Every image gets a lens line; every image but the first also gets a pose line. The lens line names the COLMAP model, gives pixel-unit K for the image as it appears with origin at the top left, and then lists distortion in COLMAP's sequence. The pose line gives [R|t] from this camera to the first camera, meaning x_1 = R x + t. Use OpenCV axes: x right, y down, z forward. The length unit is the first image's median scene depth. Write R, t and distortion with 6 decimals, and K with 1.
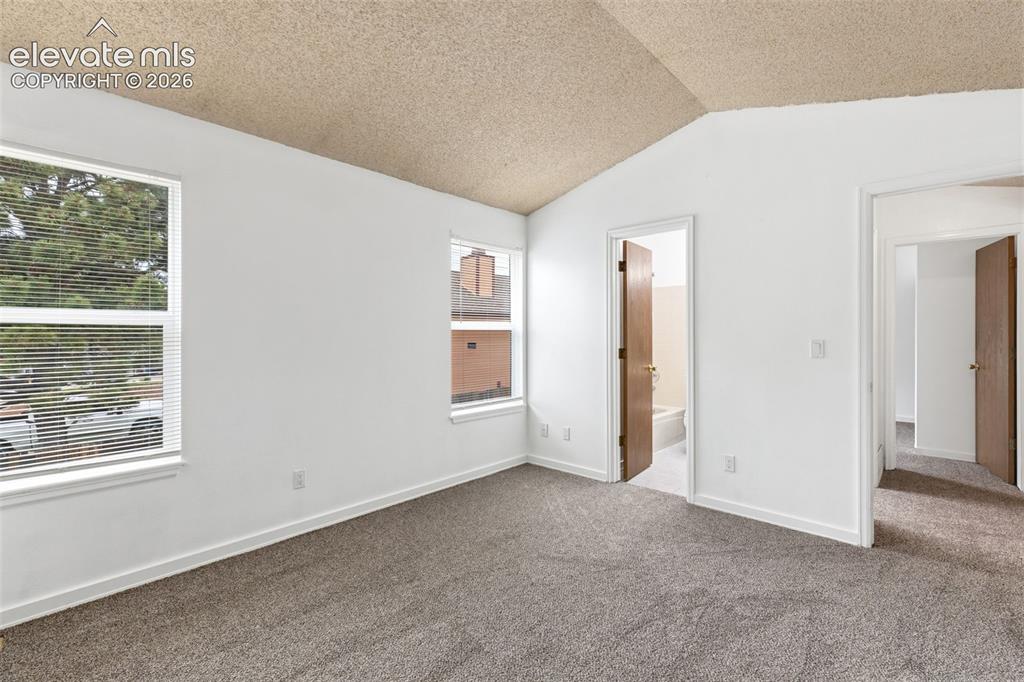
lens RADIAL K [[457.8, 0, 512.9], [0, 457.8, 336.4], [0, 0, 1]] dist [0.003672, 0.000715]
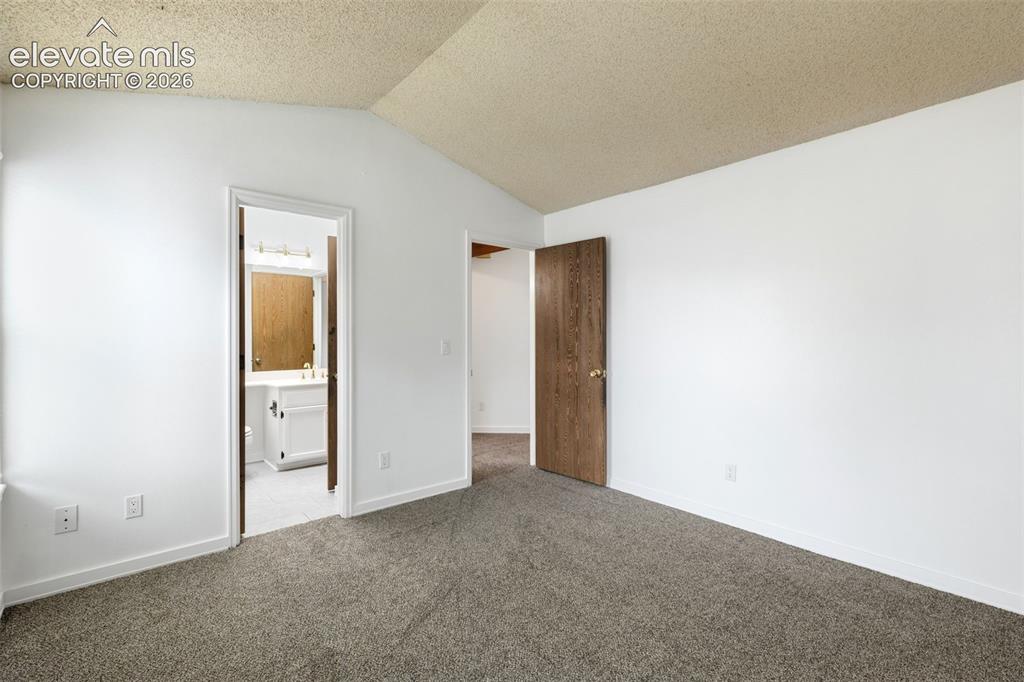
lens RADIAL K [[457.8, 0, 512.9], [0, 457.8, 336.4], [0, 0, 1]] dist [0.003672, 0.000715]
pose [[0.110120, 0.002729, 0.993915, -0.502574], [0.003012, 0.999991, -0.003079, 0.000396], [-0.993914, 0.003333, 0.110111, 0.568137]]
